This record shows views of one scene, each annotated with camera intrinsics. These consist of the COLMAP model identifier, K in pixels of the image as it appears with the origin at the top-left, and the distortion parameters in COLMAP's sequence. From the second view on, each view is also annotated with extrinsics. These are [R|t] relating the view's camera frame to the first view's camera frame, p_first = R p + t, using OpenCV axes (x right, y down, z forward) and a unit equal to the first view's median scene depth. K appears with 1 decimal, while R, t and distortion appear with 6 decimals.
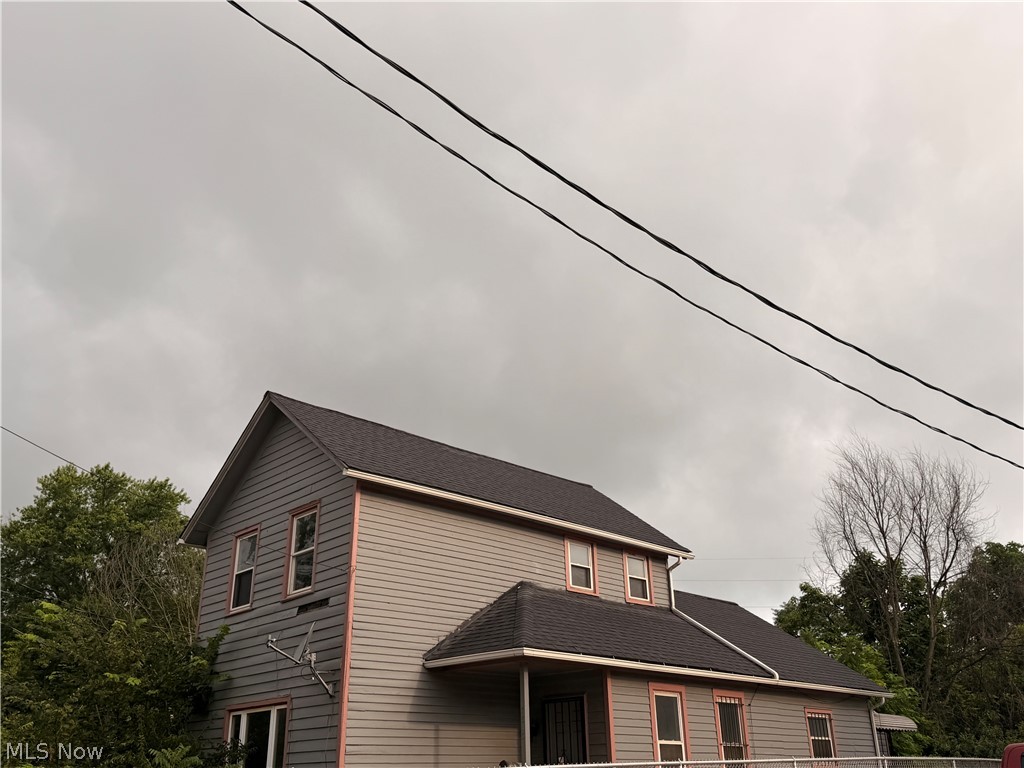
lens RADIAL K [[919.1, 0, 512.0], [0, 919.1, 382.9], [0, 0, 1]] dist [-0.005654, -0.002758]
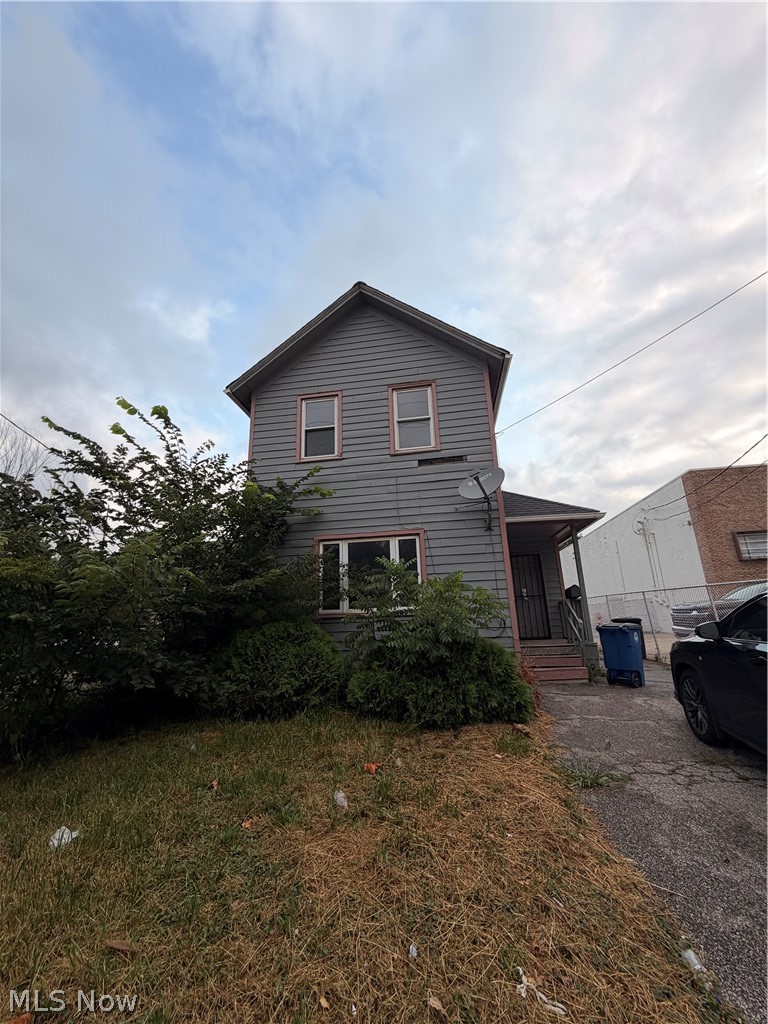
lens RADIAL K [[417.7, 0, 384.6], [0, 417.7, 491.5], [0, 0, 1]] dist [-0.000933, -0.000424]
pose [[0.796962, 0.139302, 0.587747, -0.571859], [-0.221160, 0.972770, 0.069327, 0.248712], [-0.562086, -0.185237, 0.806069, 0.555962]]
